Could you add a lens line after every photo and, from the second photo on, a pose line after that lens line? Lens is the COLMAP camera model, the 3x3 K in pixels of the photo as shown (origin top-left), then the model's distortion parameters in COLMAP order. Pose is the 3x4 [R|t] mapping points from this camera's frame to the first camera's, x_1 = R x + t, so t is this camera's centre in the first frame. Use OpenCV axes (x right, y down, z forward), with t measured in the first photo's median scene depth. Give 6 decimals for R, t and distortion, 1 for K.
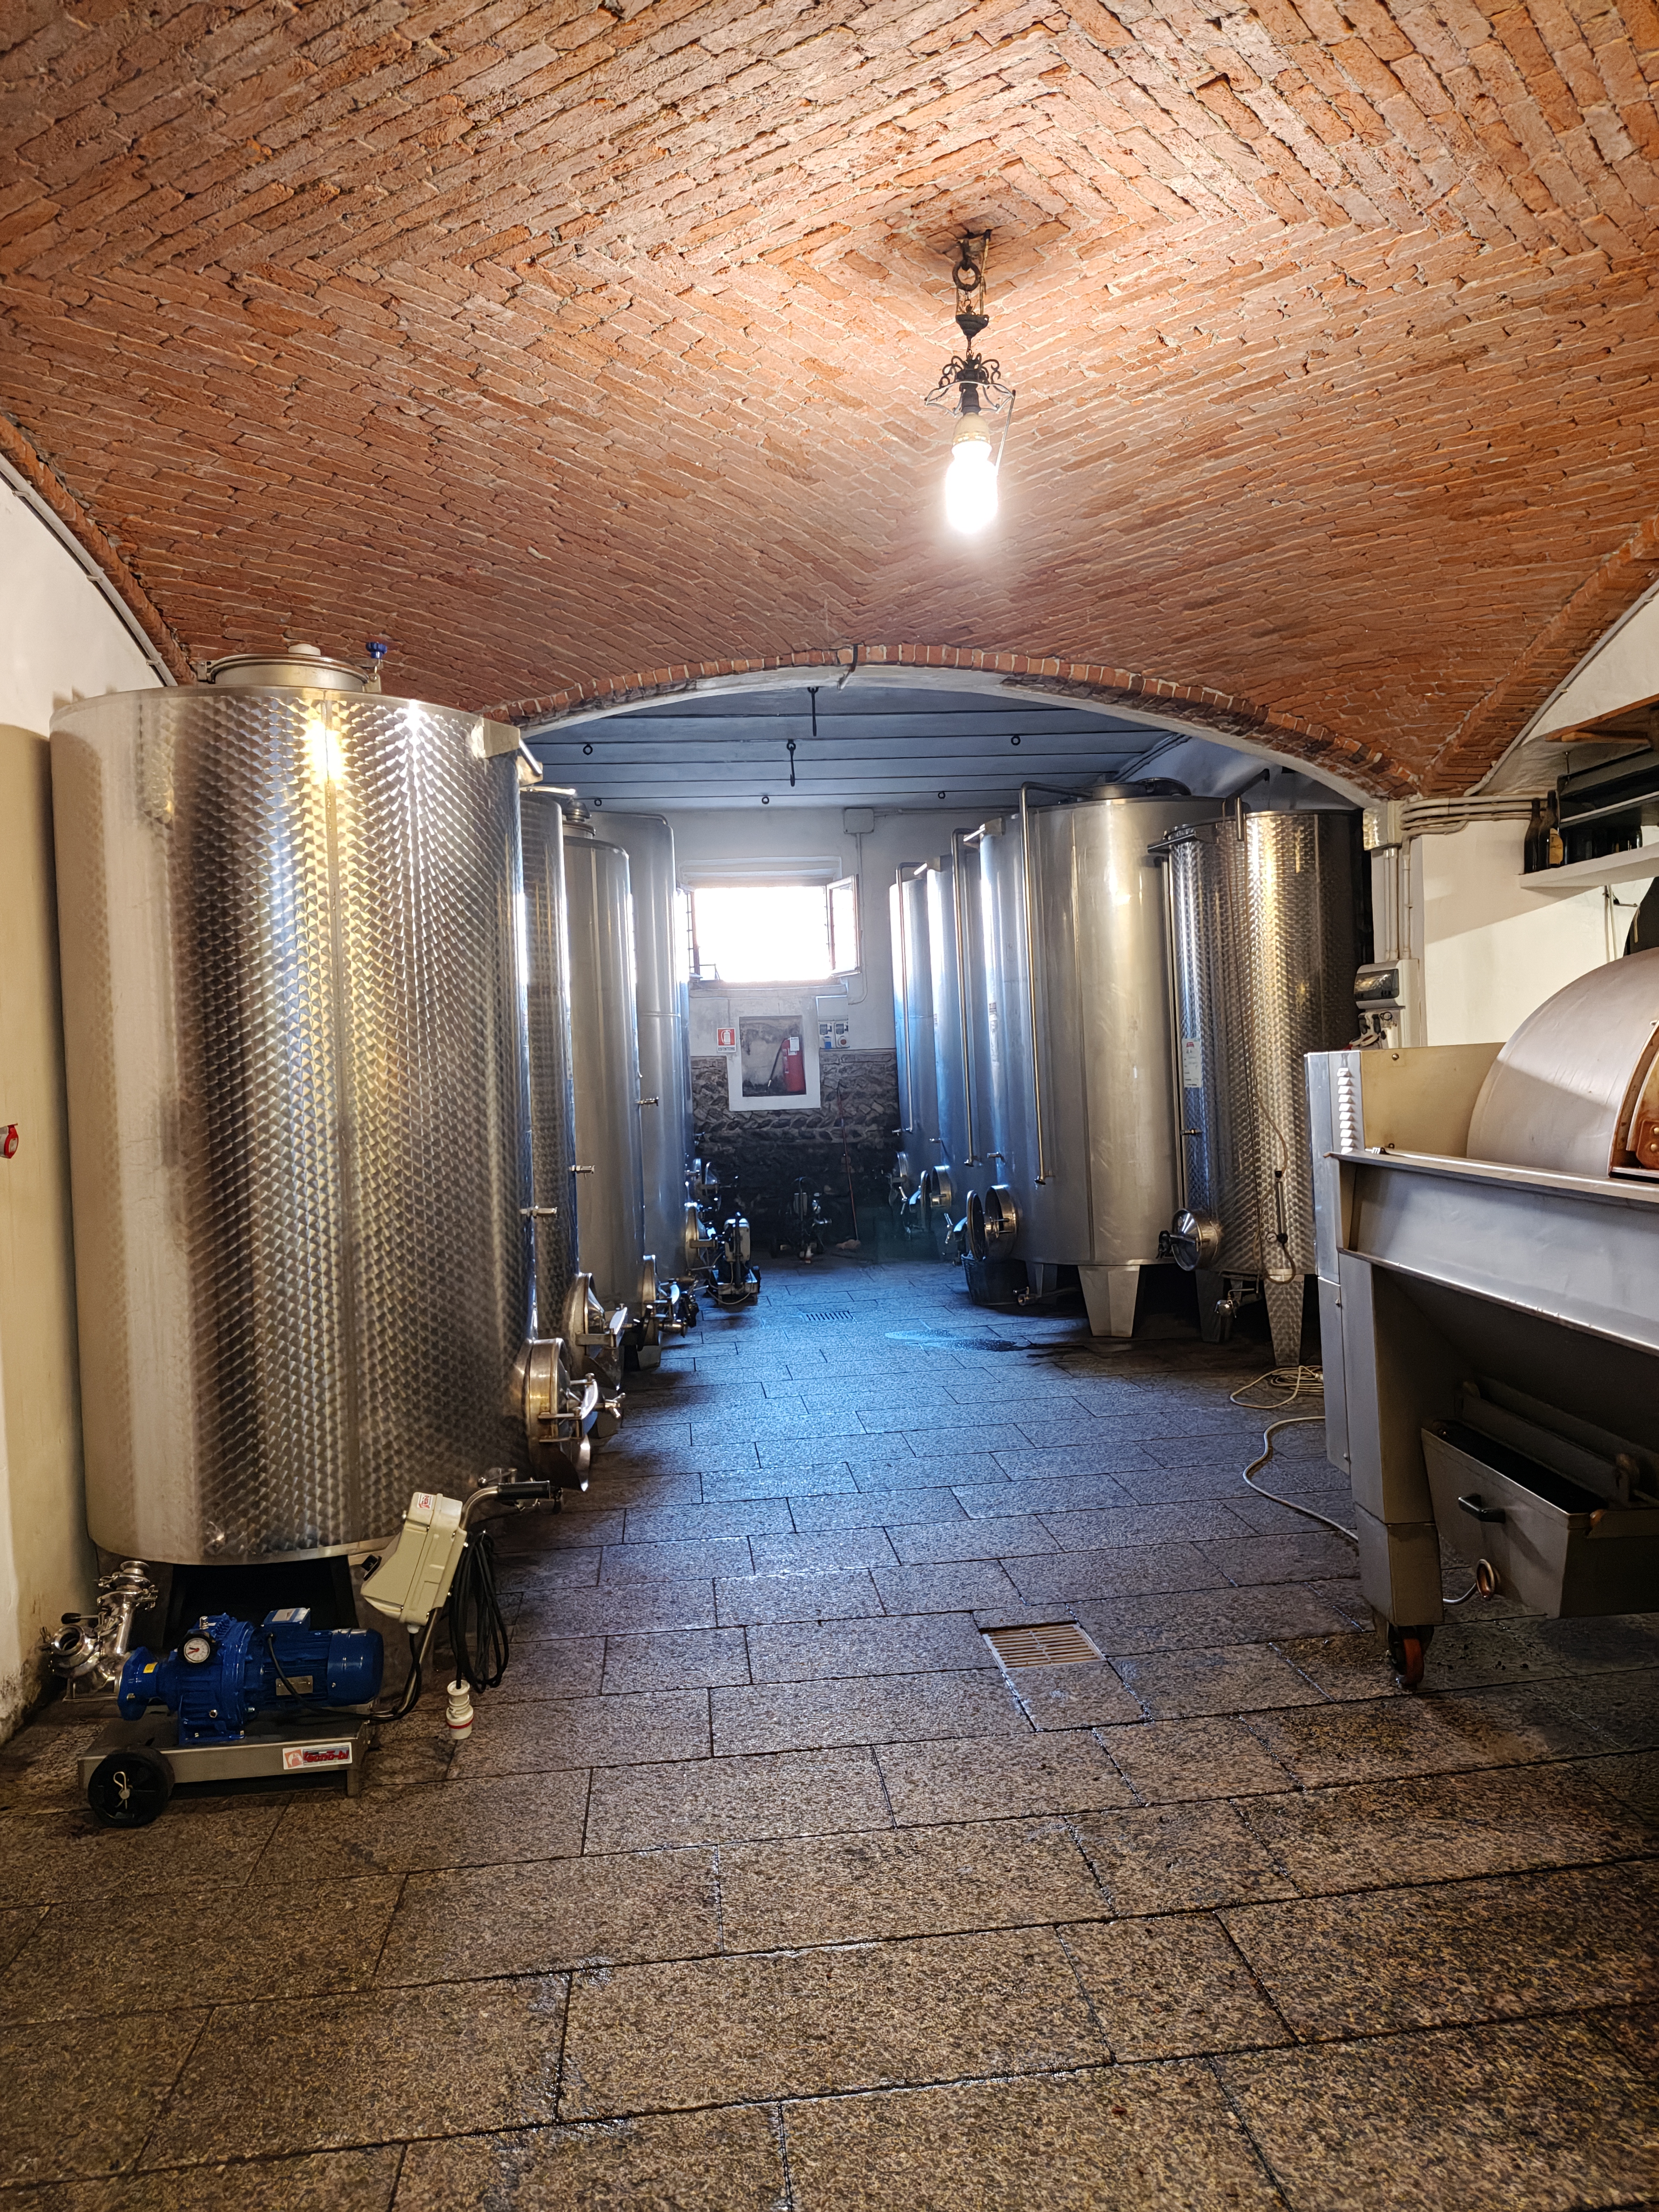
lens RADIAL K [[1544.3, 0, 833.2], [0, 1544.3, 1101.2], [0, 0, 1]] dist [0.054670, -0.035913]
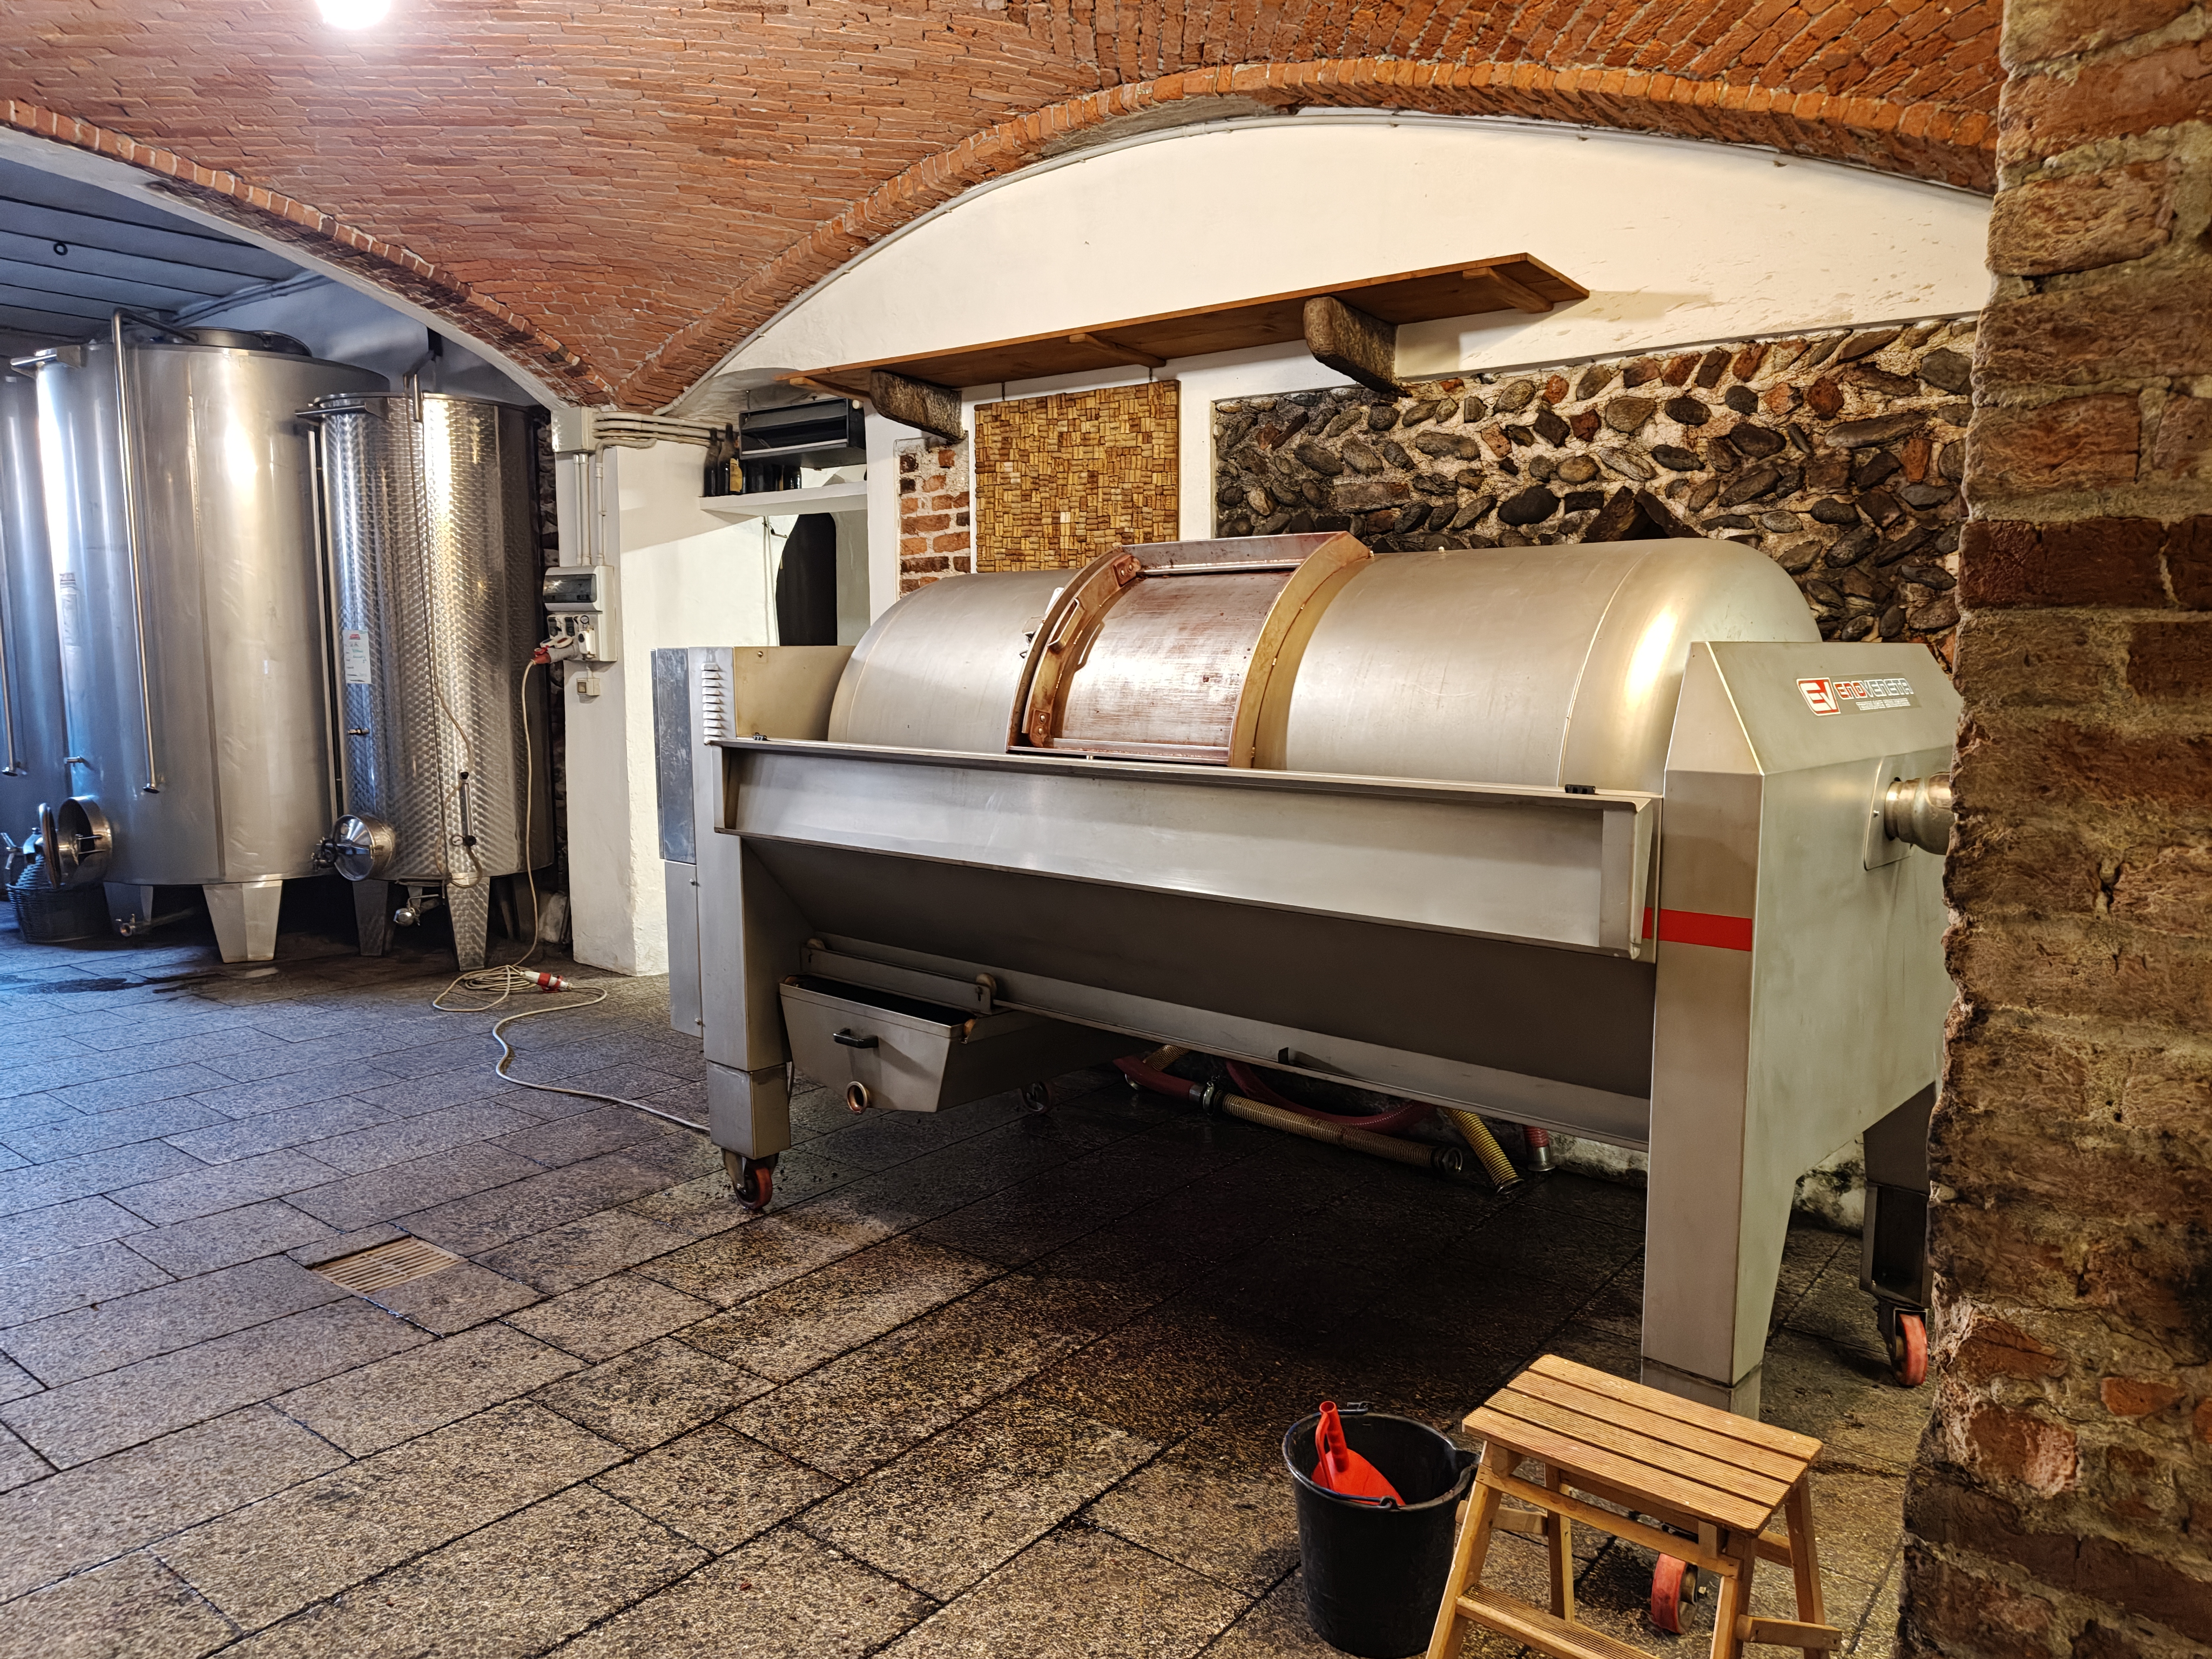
lens RADIAL K [[1544.3, 0, 1100.8], [0, 1544.3, 831.4], [0, 0, 1]] dist [0.054670, -0.035913]
pose [[0.705031, -0.036020, 0.708261, -0.177555], [-0.016296, 0.997623, 0.066958, 0.013751], [-0.708989, -0.058749, 0.702768, 0.033098]]
